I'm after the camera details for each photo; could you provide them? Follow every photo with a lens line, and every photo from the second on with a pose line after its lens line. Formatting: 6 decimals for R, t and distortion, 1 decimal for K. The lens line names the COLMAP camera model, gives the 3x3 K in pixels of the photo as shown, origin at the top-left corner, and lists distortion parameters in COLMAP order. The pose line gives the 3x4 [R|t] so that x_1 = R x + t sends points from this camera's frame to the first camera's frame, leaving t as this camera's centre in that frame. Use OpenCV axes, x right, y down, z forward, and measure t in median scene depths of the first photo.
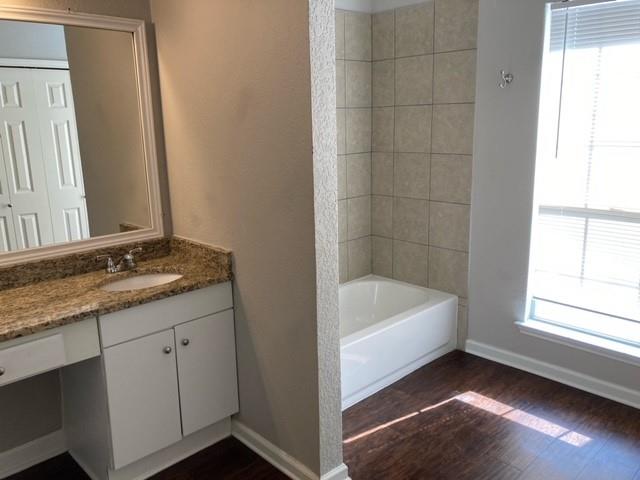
lens RADIAL K [[525.7, 0, 320.0], [0, 525.7, 240.0], [0, 0, 1]] dist [0.015640, 0.004674]
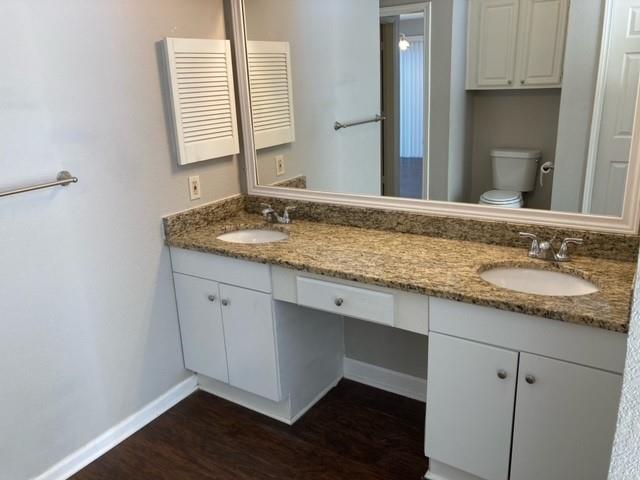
lens RADIAL K [[525.7, 0, 320.0], [0, 525.7, 240.0], [0, 0, 1]] dist [0.015640, 0.004674]
pose [[0.212803, 0.305990, -0.927947, 0.305187], [-0.171581, 0.946645, 0.272808, -0.139707], [0.961912, 0.101163, 0.253951, 0.520600]]
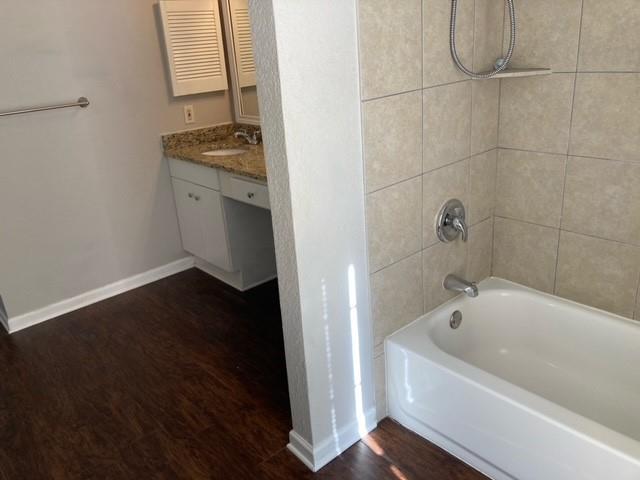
lens RADIAL K [[525.7, 0, 320.0], [0, 525.7, 240.0], [0, 0, 1]] dist [0.015640, 0.004674]
pose [[-0.028386, 0.397393, -0.917209, 0.702928], [-0.155845, 0.904599, 0.396752, -0.229034], [0.987374, 0.154204, 0.036254, 0.921026]]
